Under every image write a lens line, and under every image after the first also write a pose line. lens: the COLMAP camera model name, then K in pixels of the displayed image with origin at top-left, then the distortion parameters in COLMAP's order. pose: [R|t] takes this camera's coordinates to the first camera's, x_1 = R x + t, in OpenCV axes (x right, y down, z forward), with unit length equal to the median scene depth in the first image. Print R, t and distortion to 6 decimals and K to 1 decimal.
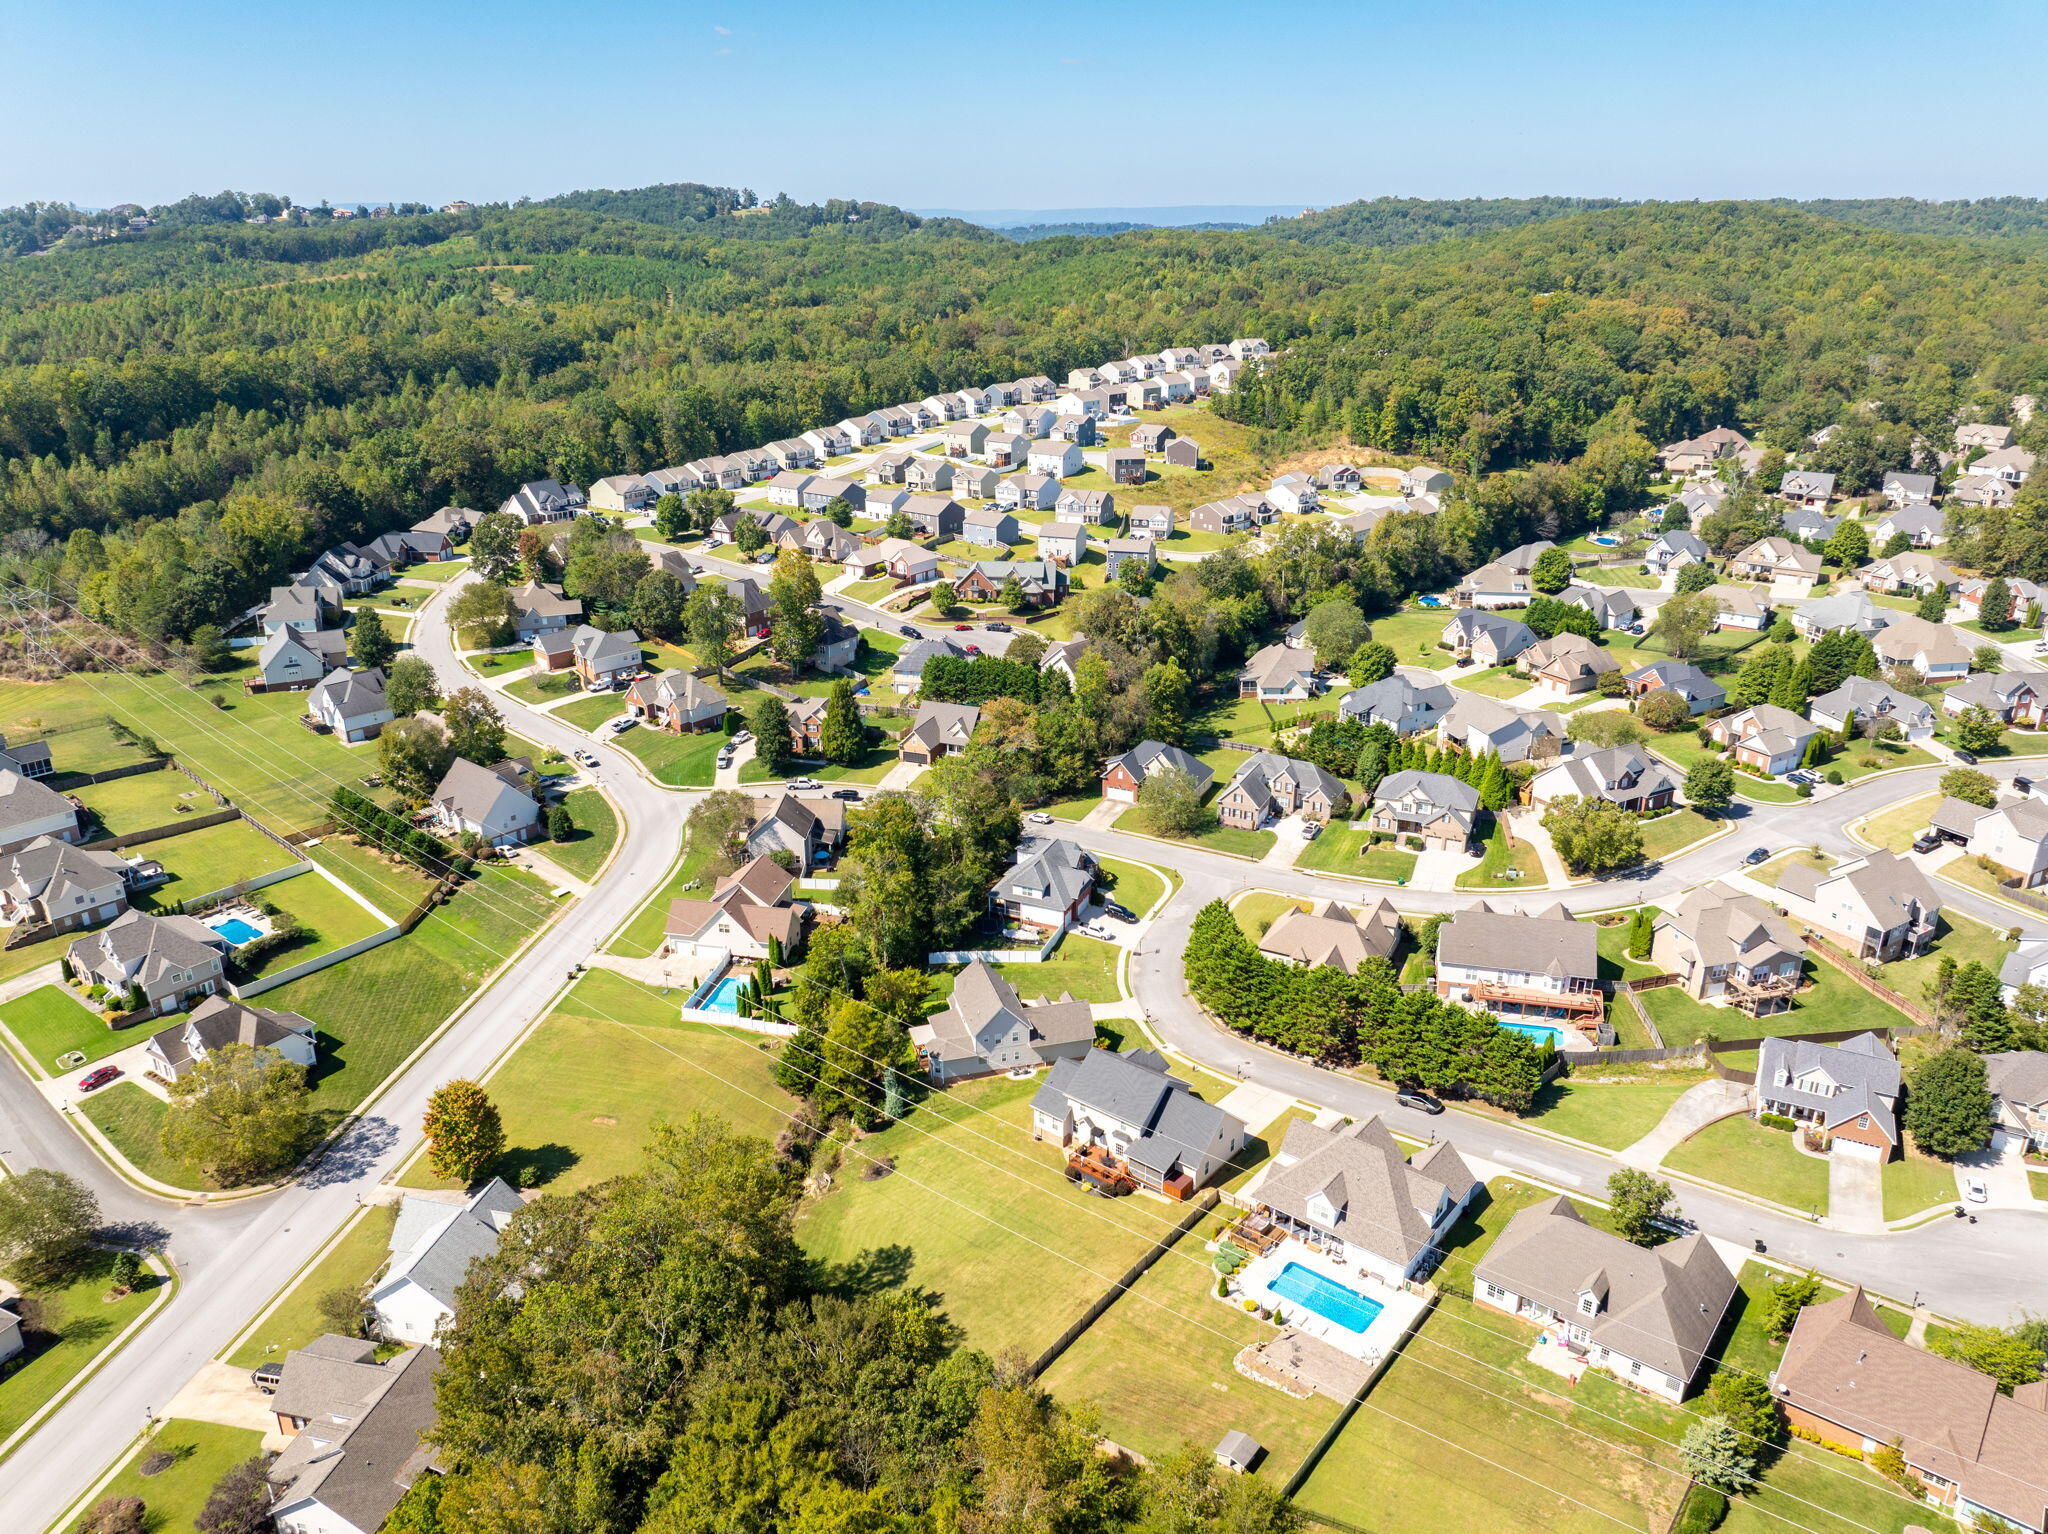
lens RADIAL K [[1442.4, 0, 1019.1], [0, 1442.4, 766.5], [0, 0, 1]] dist [-0.033709, 0.000133]
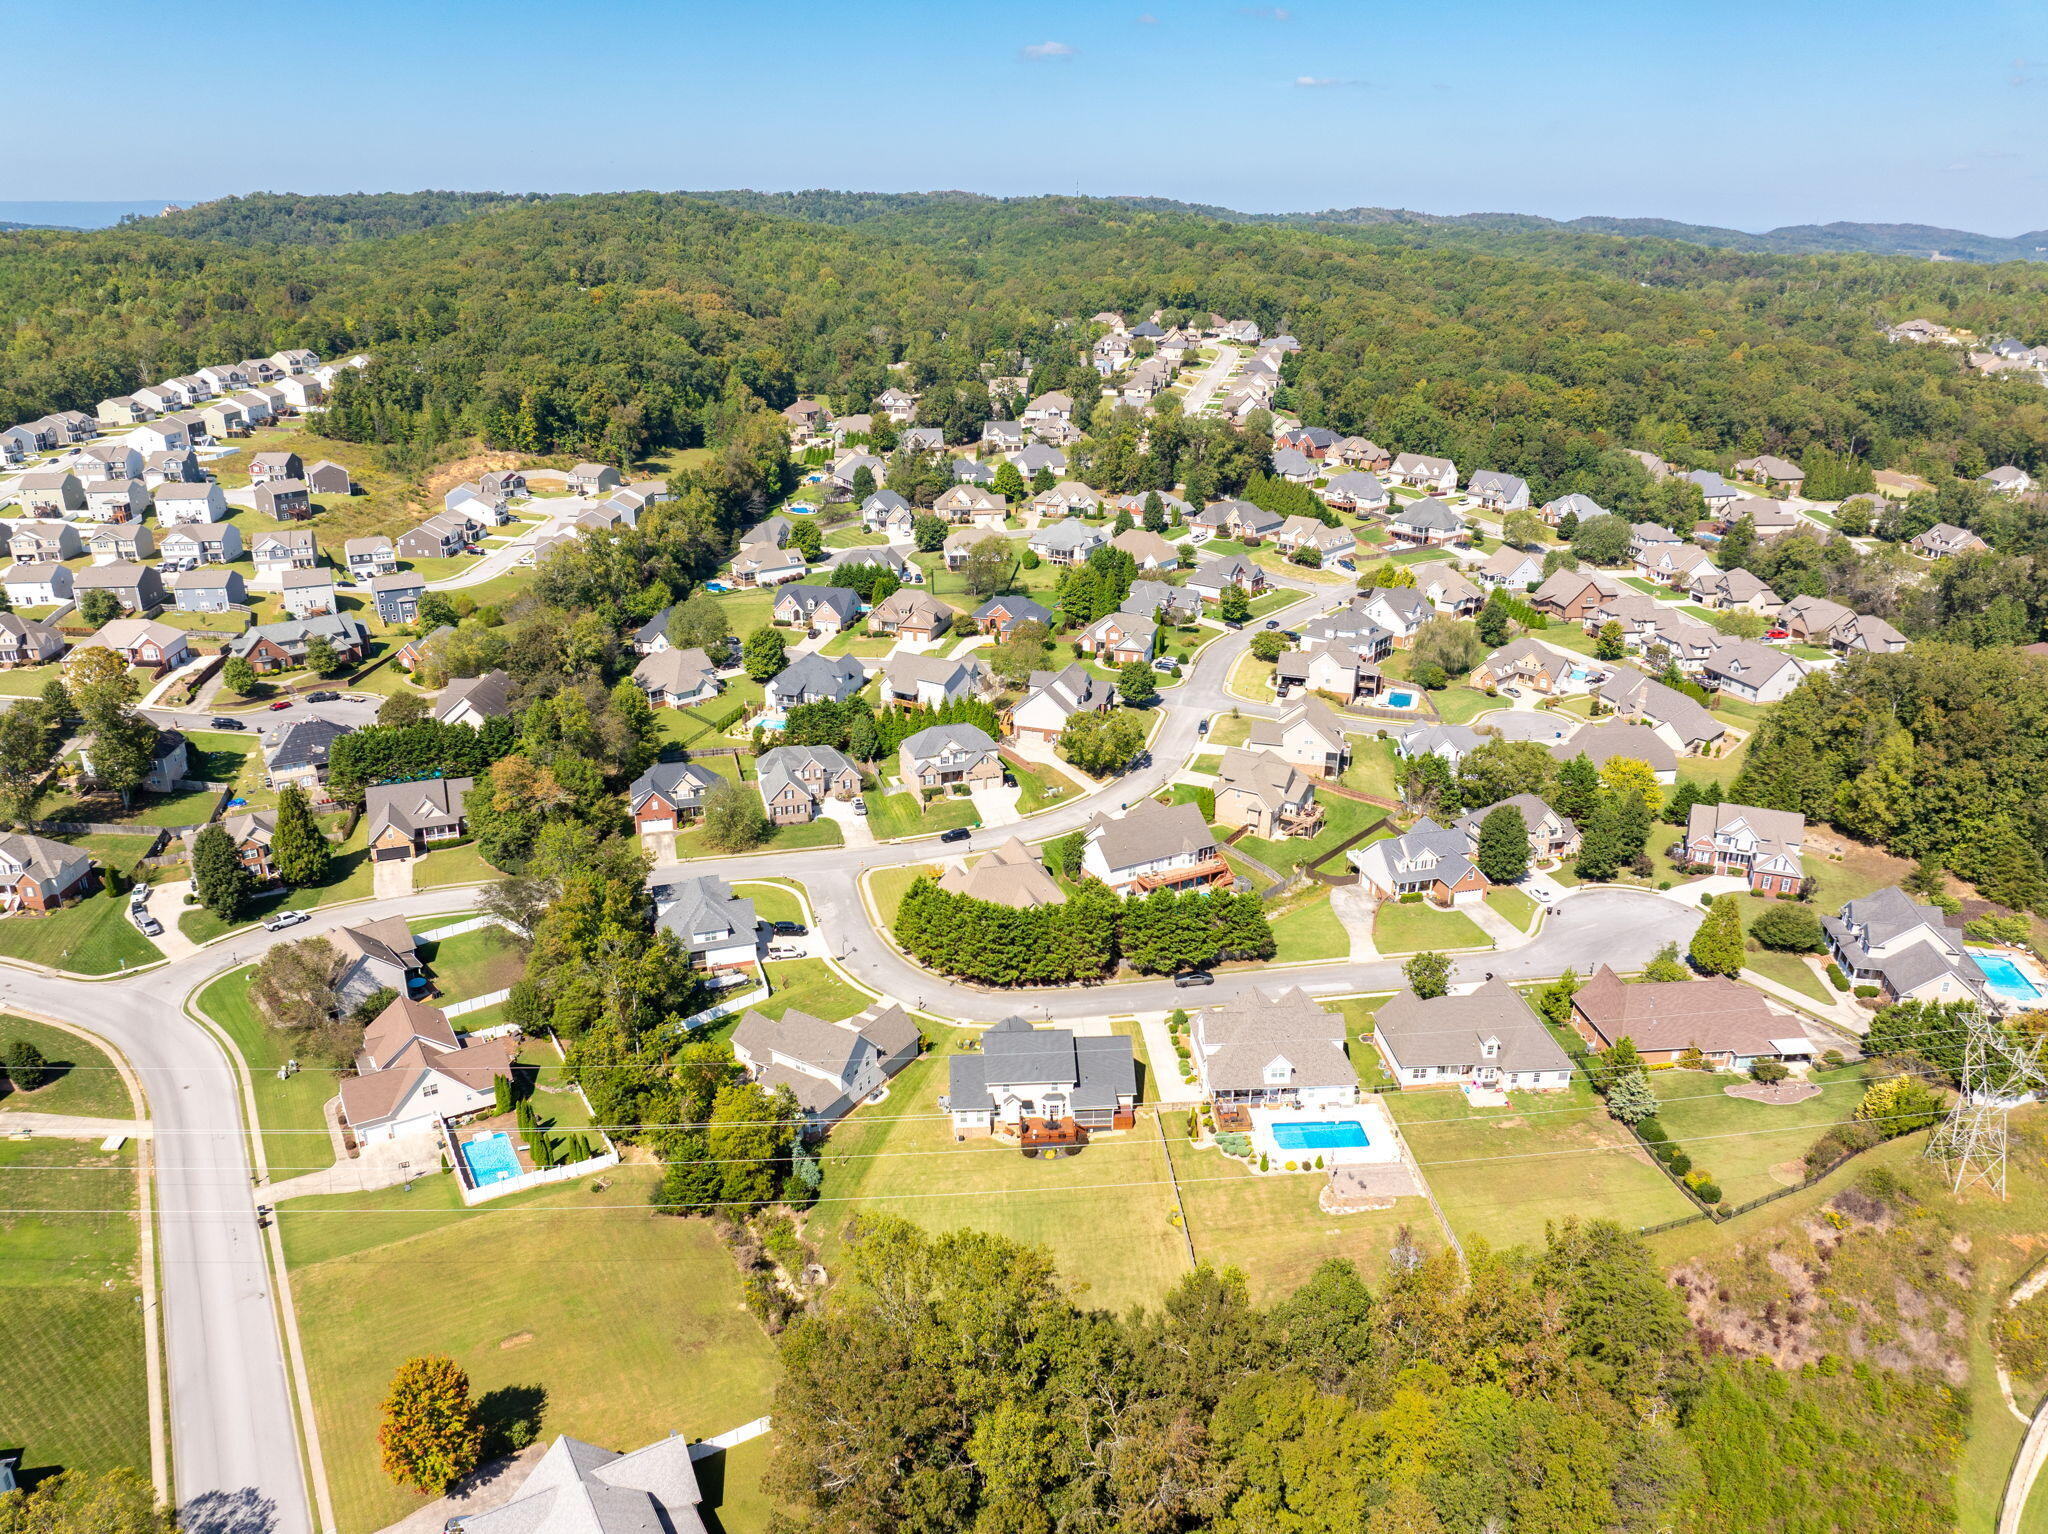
lens RADIAL K [[1442.4, 0, 1019.8], [0, 1442.4, 767.8], [0, 0, 1]] dist [-0.033709, 0.000133]
pose [[0.733588, -0.239844, 0.635865, -0.246632], [0.236952, 0.967207, 0.091457, -0.033682], [-0.636948, 0.083578, 0.766363, 0.087404]]
